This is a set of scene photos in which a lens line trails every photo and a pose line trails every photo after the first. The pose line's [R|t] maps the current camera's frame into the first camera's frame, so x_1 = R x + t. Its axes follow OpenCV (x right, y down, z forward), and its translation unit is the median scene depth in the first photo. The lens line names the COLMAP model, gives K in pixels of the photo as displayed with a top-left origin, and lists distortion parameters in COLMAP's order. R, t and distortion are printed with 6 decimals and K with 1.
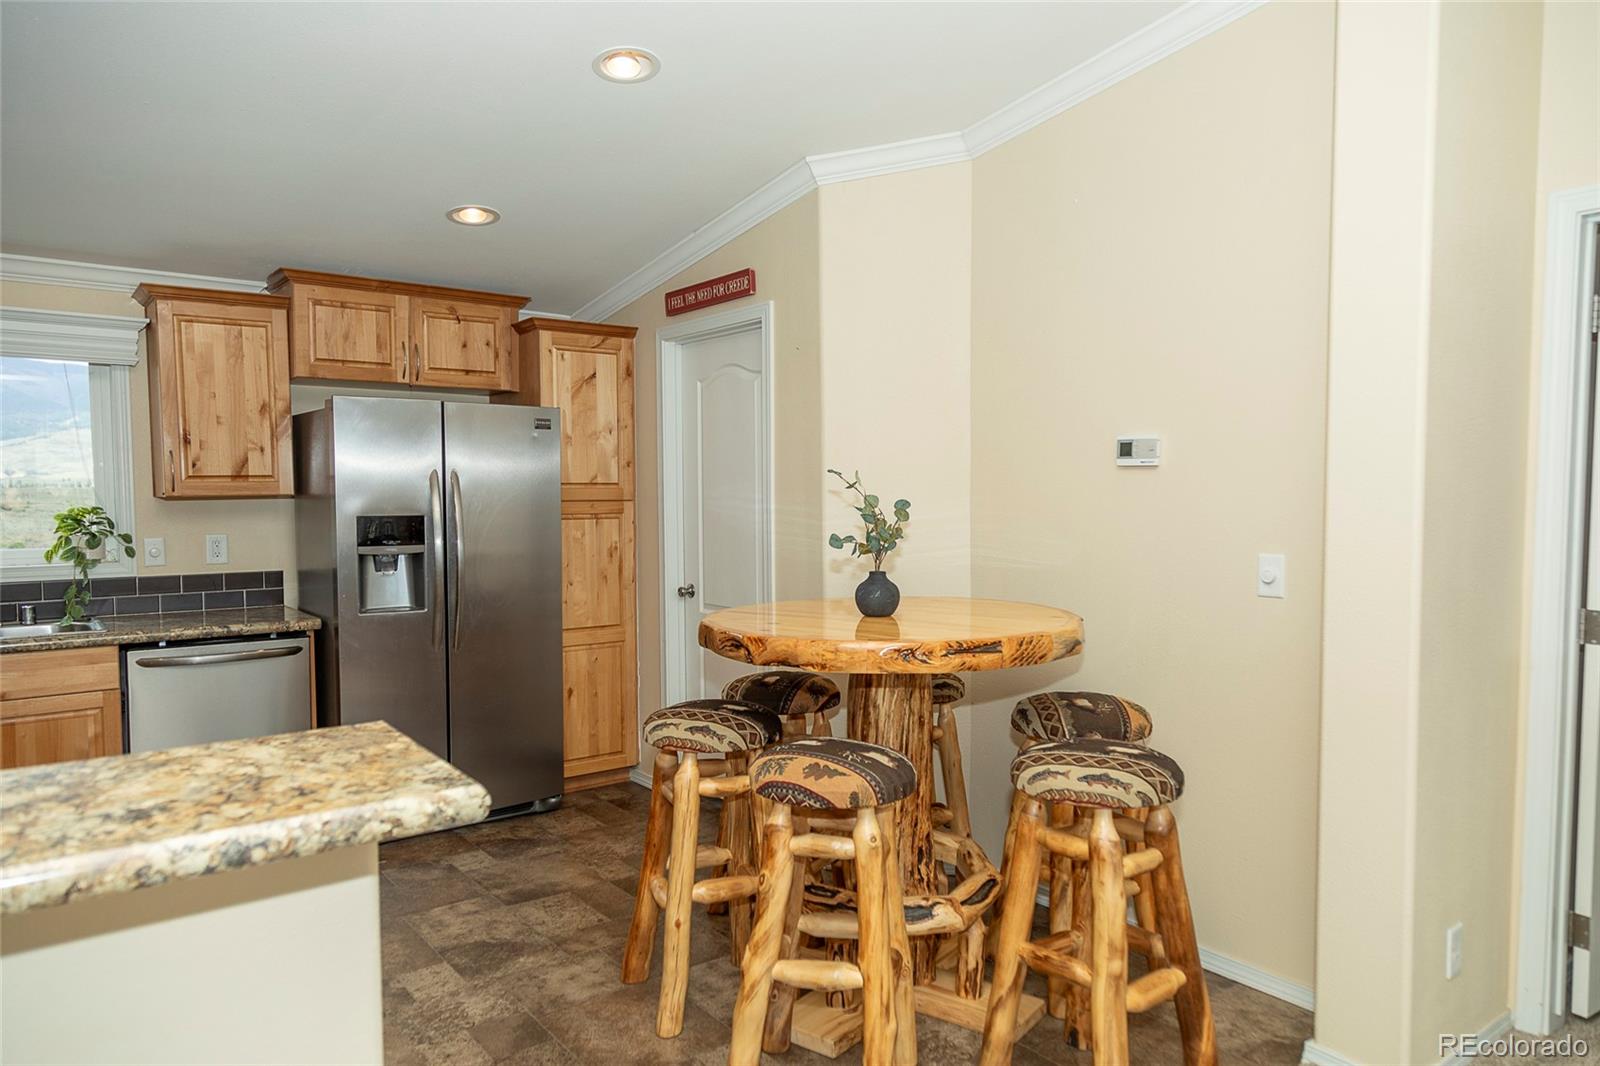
lens RADIAL K [[1054.5, 0, 807.9], [0, 1054.5, 537.0], [0, 0, 1]] dist [0.014637, -0.003772]
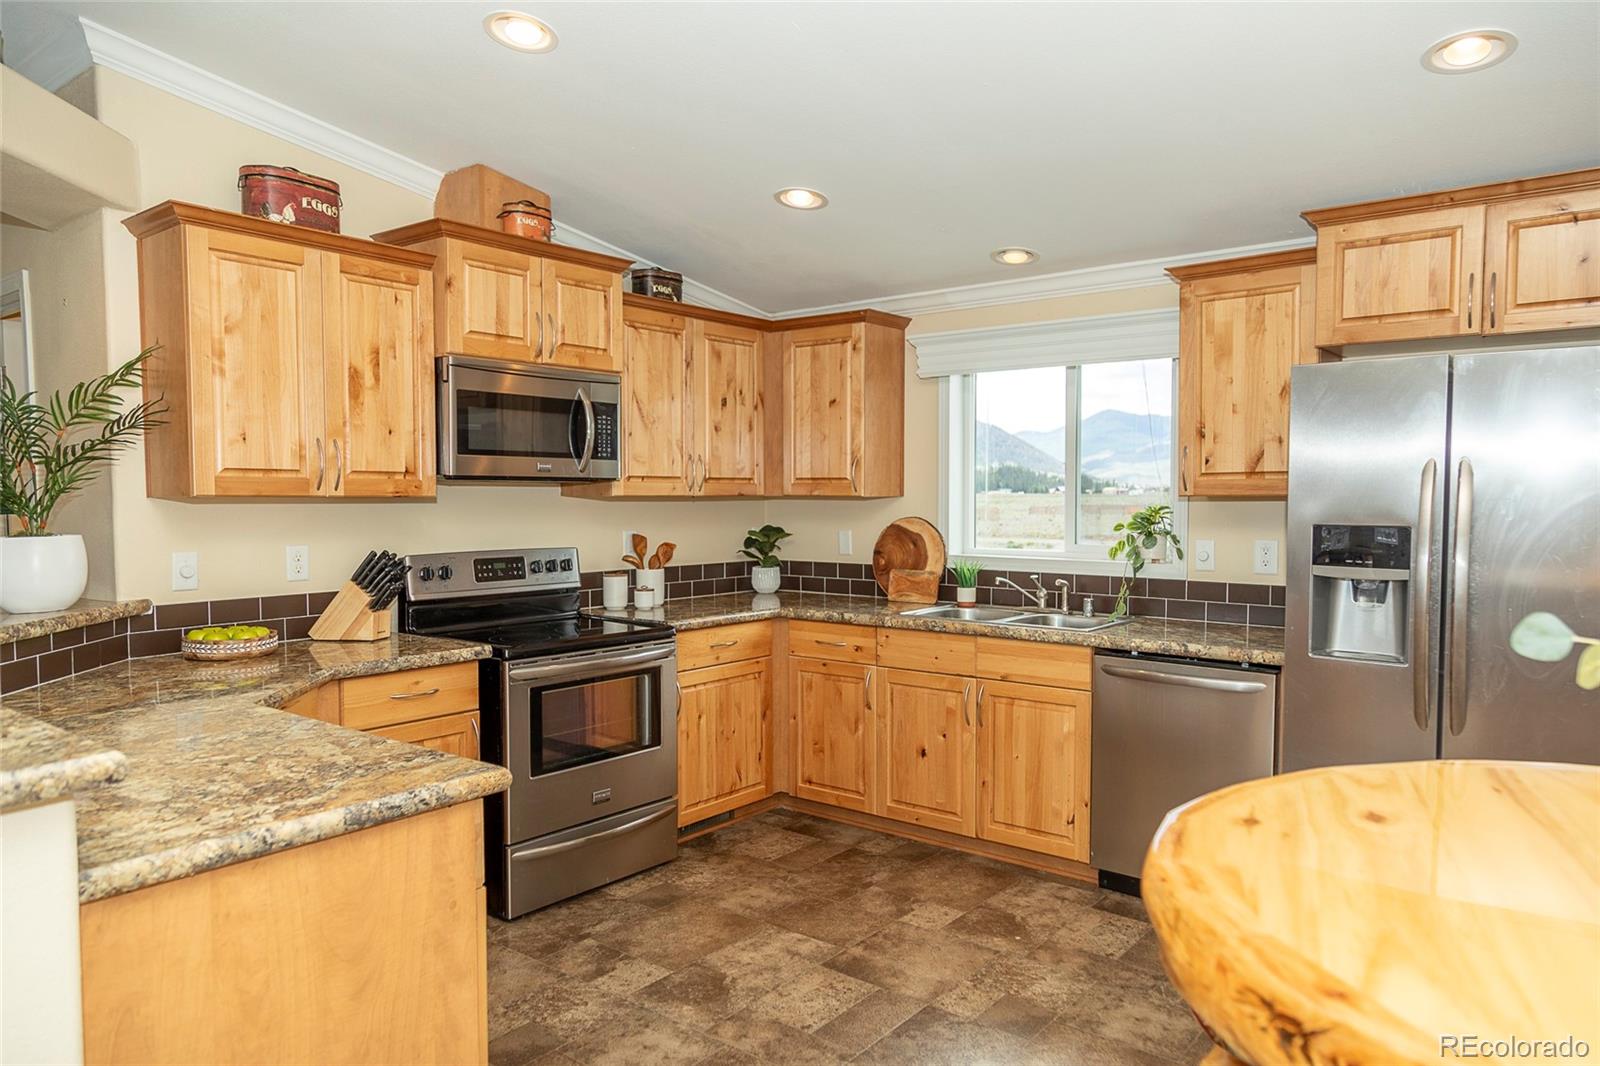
lens RADIAL K [[1054.5, 0, 815.2], [0, 1054.5, 539.4], [0, 0, 1]] dist [0.014637, -0.003772]
pose [[0.246879, 0.048549, -0.967829, 0.199763], [-0.043438, 0.998295, 0.038997, -0.021590], [0.968072, 0.032413, 0.248567, 0.445596]]
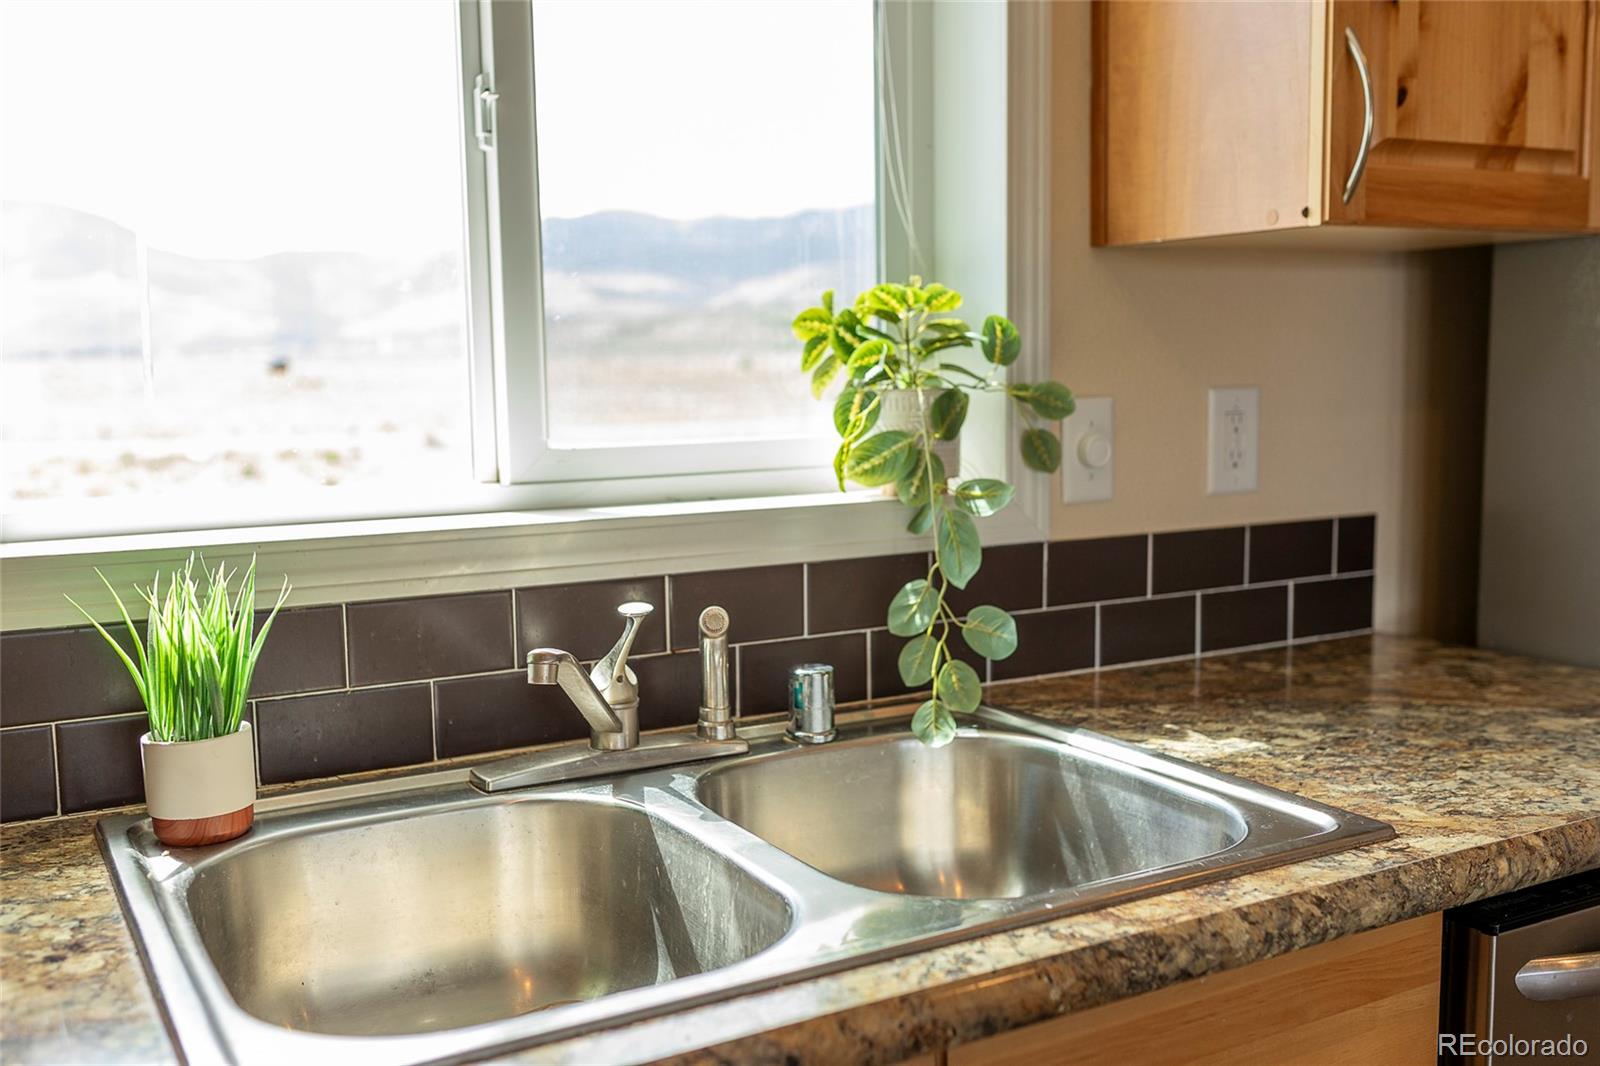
lens RADIAL K [[1525.9, 0, 801.0], [0, 1525.9, 535.0], [0, 0, 1]] dist [0.009235, 0.000000]
pose [[0.990064, 0.008818, -0.140337, -0.646072], [0.001166, 0.997483, 0.070898, 0.007918], [0.140609, -0.070357, 0.987562, 0.605915]]
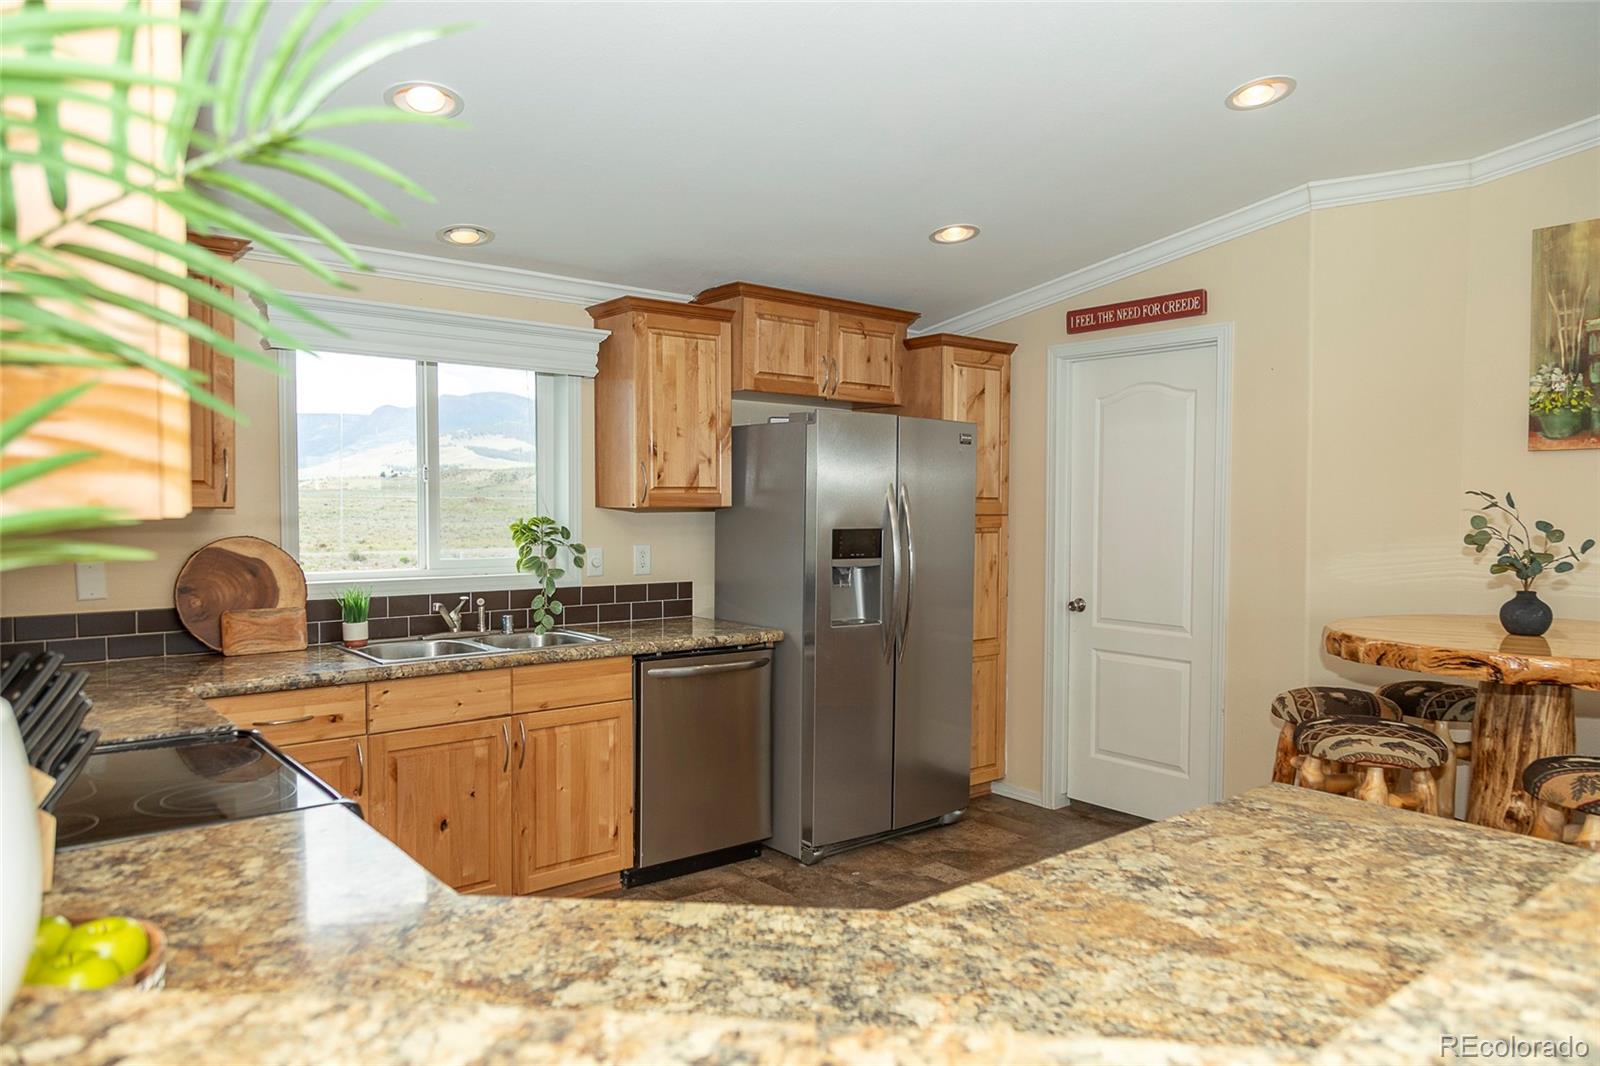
lens RADIAL K [[1054.5, 0, 801.8], [0, 1054.5, 540.0], [0, 0, 1]] dist [0.014637, -0.003772]
pose [[0.999561, 0.010300, 0.027764, -0.456879], [-0.010107, 0.999924, -0.007098, -0.001786], [-0.027835, 0.006814, 0.999589, -0.004923]]
